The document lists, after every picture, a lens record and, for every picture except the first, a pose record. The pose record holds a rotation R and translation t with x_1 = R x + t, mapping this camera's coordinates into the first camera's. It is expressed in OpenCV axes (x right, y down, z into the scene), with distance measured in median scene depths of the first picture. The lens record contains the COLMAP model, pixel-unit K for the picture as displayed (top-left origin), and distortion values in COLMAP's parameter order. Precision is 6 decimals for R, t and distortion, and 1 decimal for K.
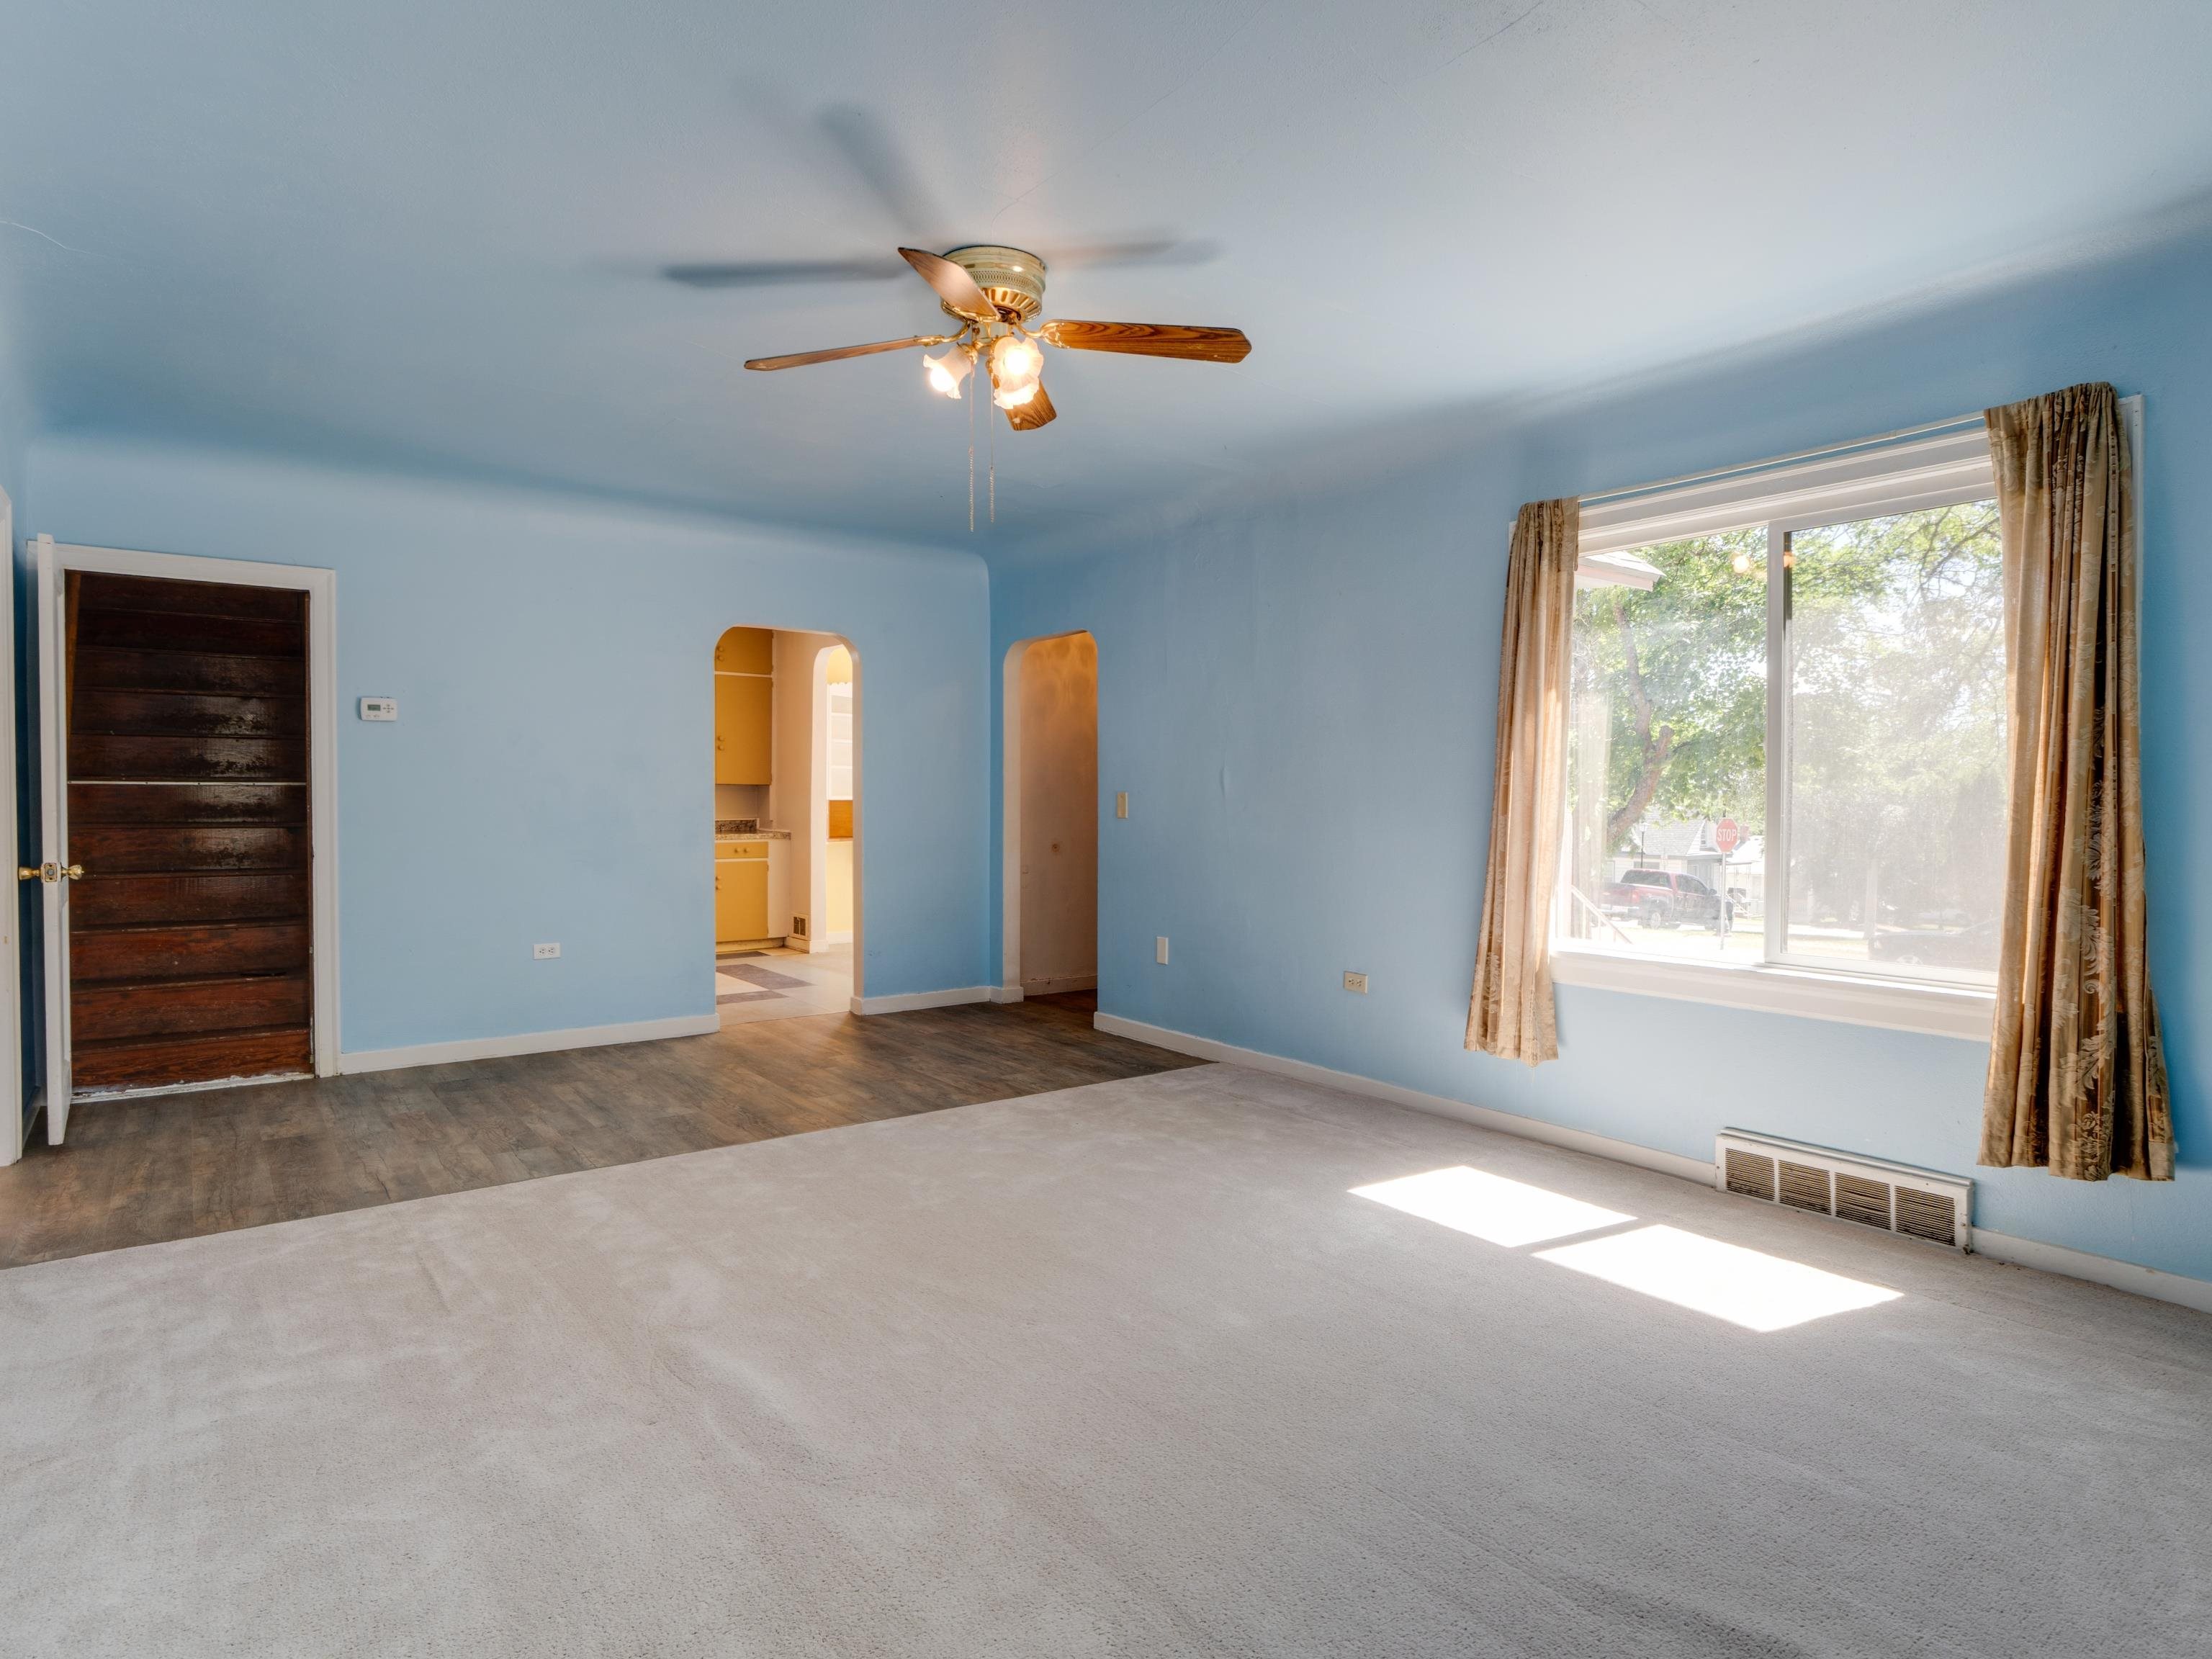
lens RADIAL K [[1223.6, 0, 1114.7], [0, 1223.6, 821.5], [0, 0, 1]] dist [-0.006087, 0.000210]
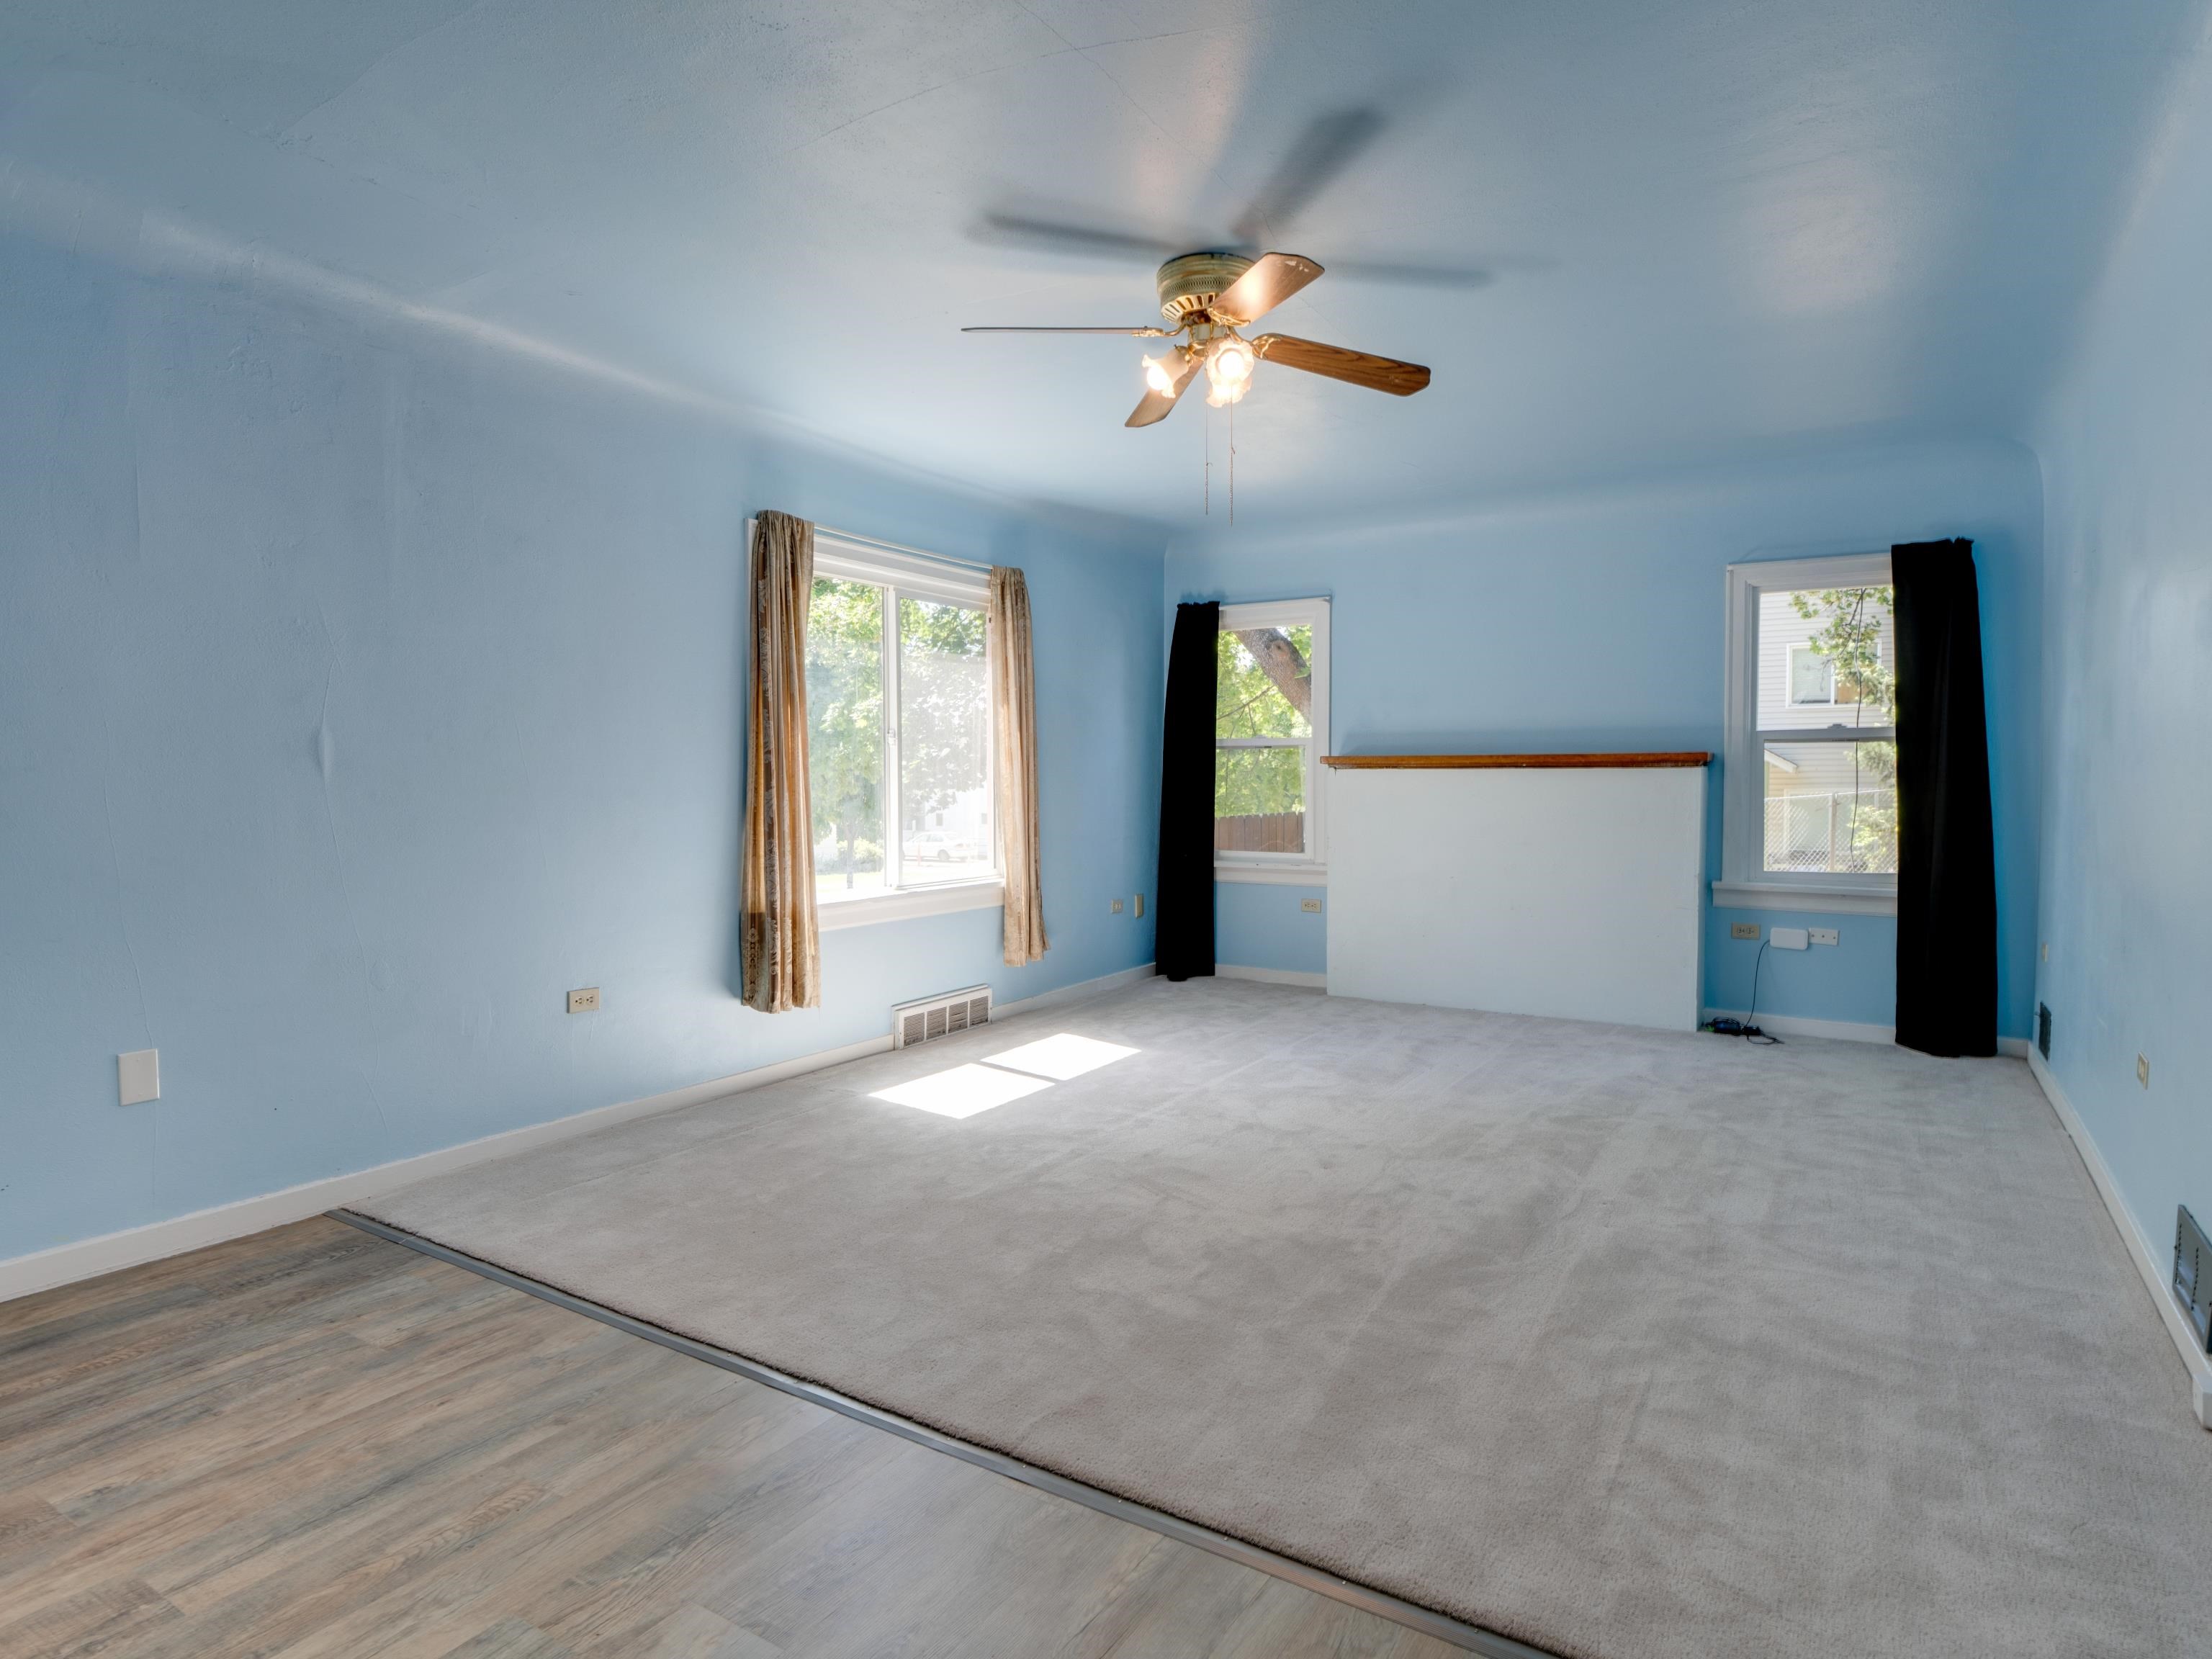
lens RADIAL K [[1223.6, 0, 1114.7], [0, 1223.6, 821.5], [0, 0, 1]] dist [-0.006087, 0.000210]
pose [[-0.356508, -0.036947, 0.933561, -0.797420], [0.019626, 0.998701, 0.047020, -0.023775], [-0.934086, 0.035085, -0.355320, 1.090852]]
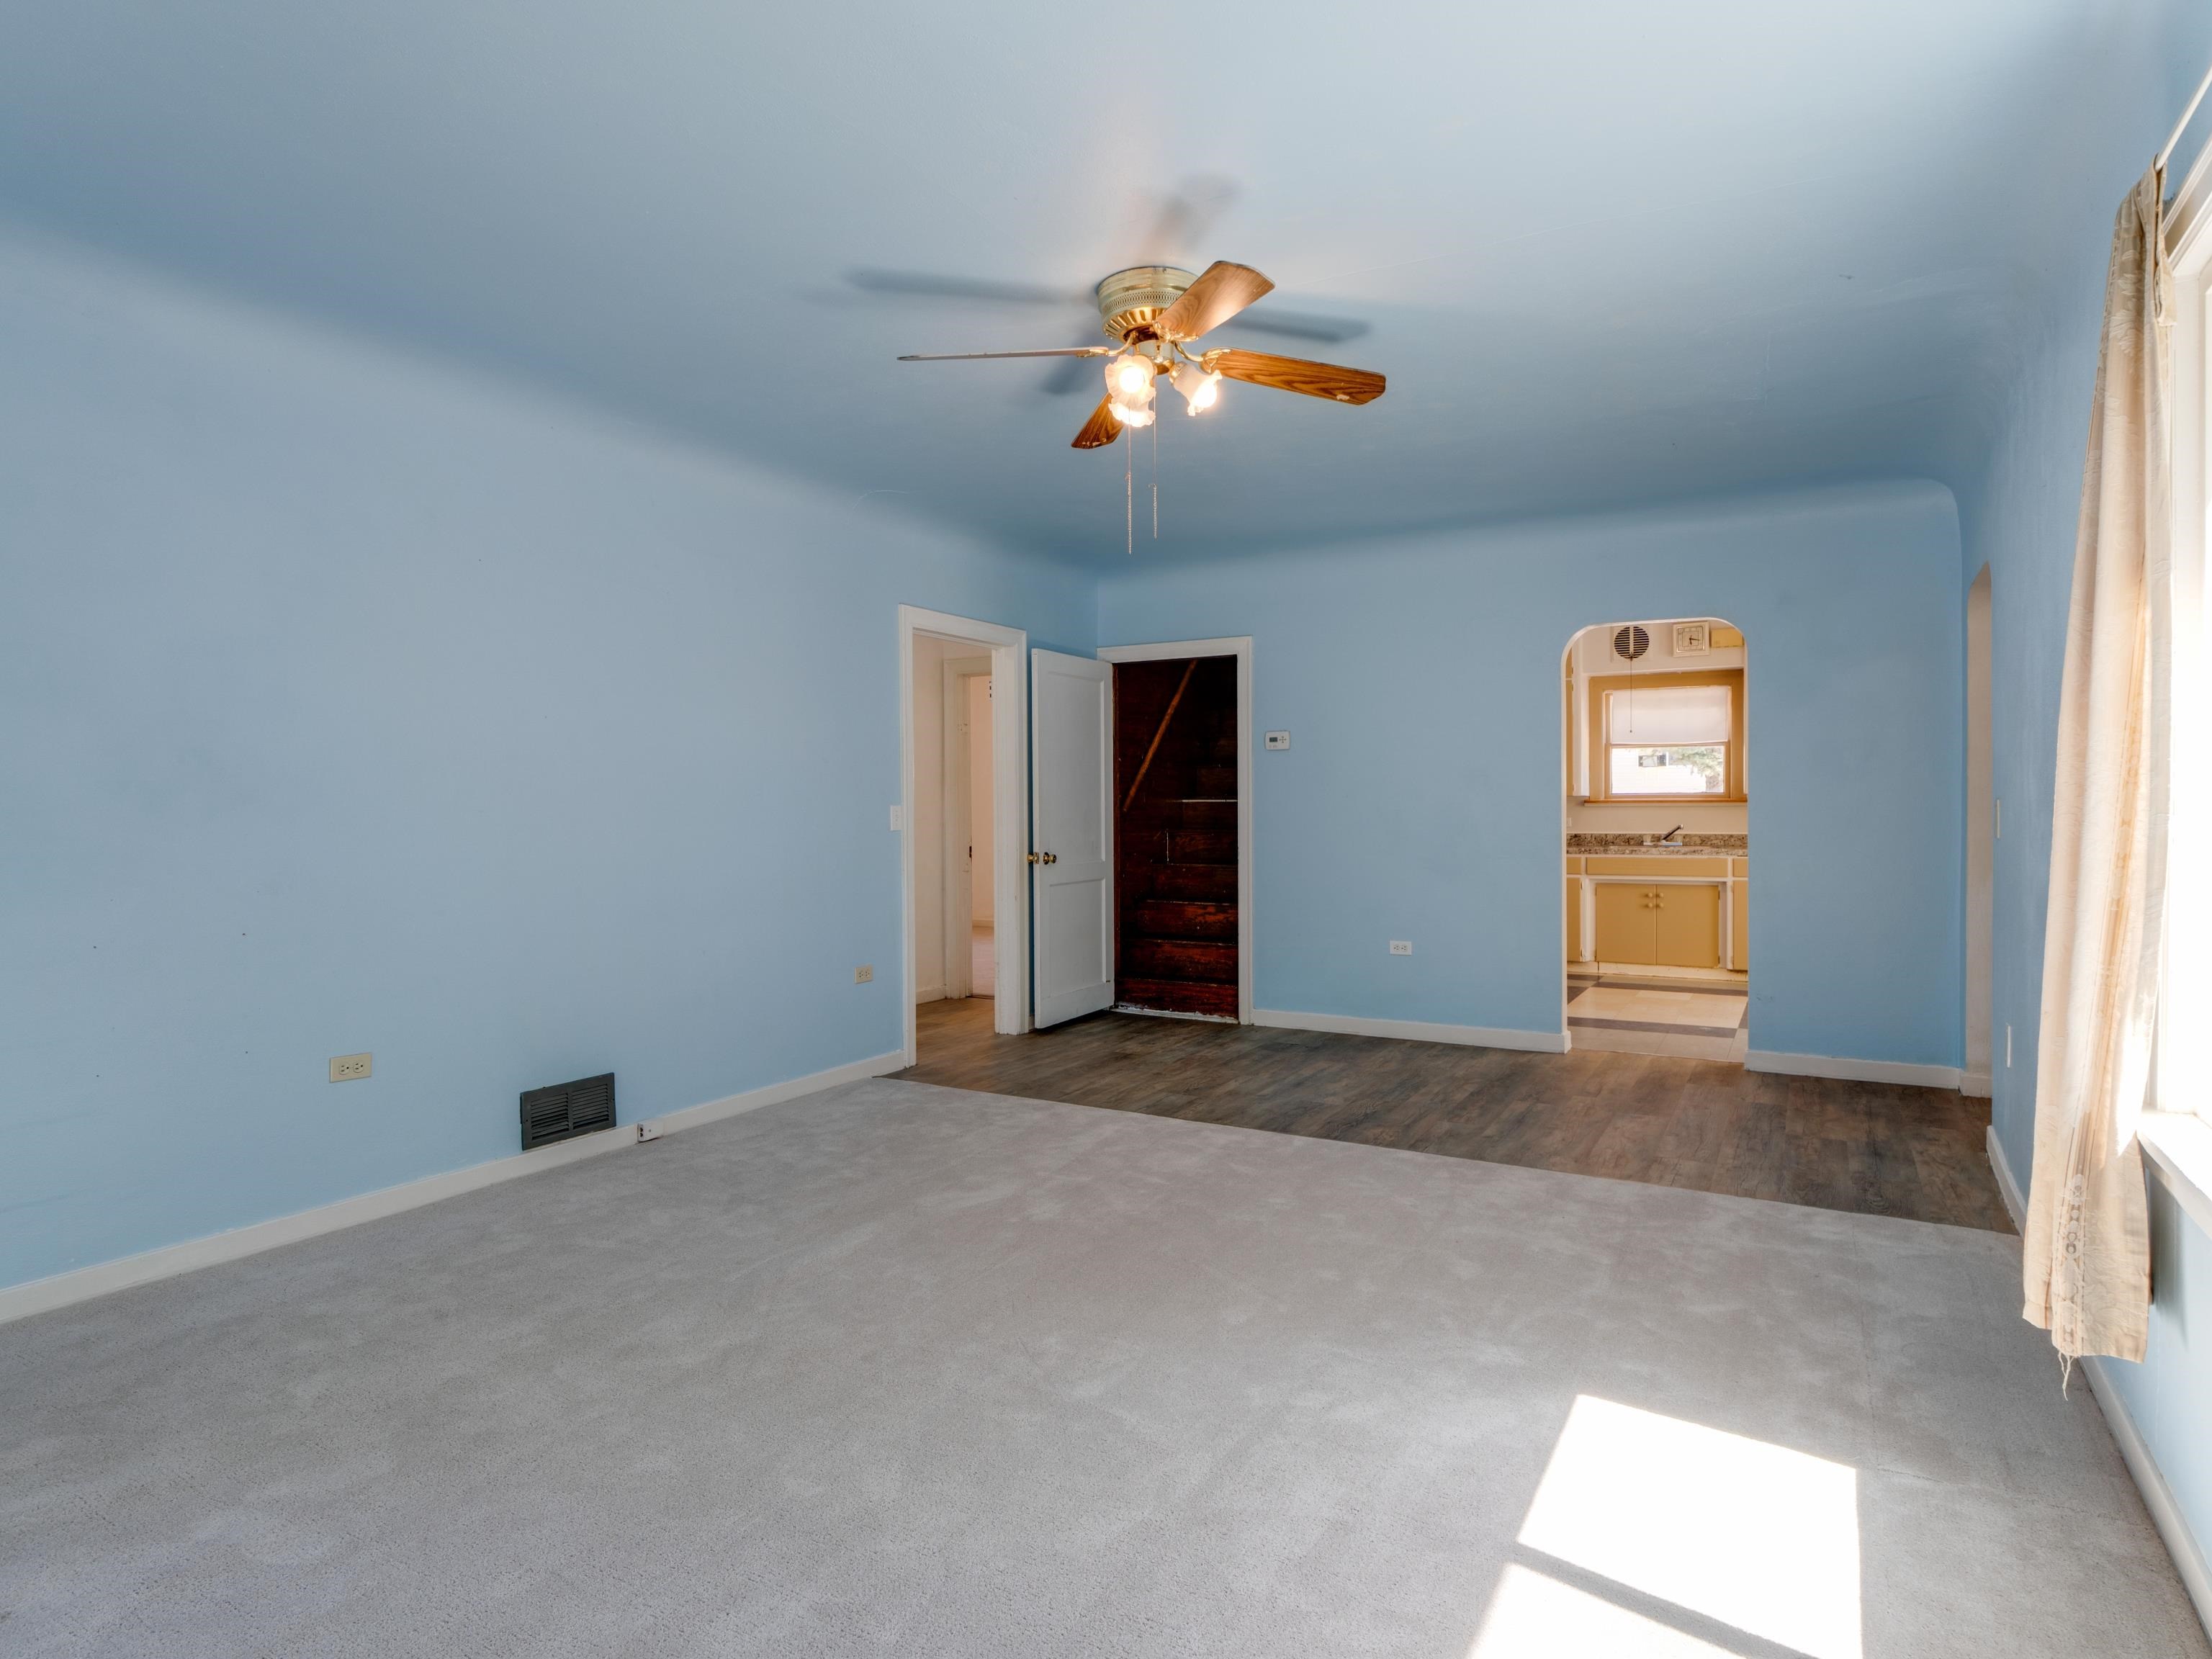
lens RADIAL K [[1223.6, 0, 1114.7], [0, 1223.6, 821.5], [0, 0, 1]] dist [-0.006087, 0.000210]
pose [[0.389097, 0.005385, -0.921181, 0.610454], [-0.013773, 0.999905, 0.000028, -0.007479], [0.921094, 0.012677, 0.389135, 0.433738]]
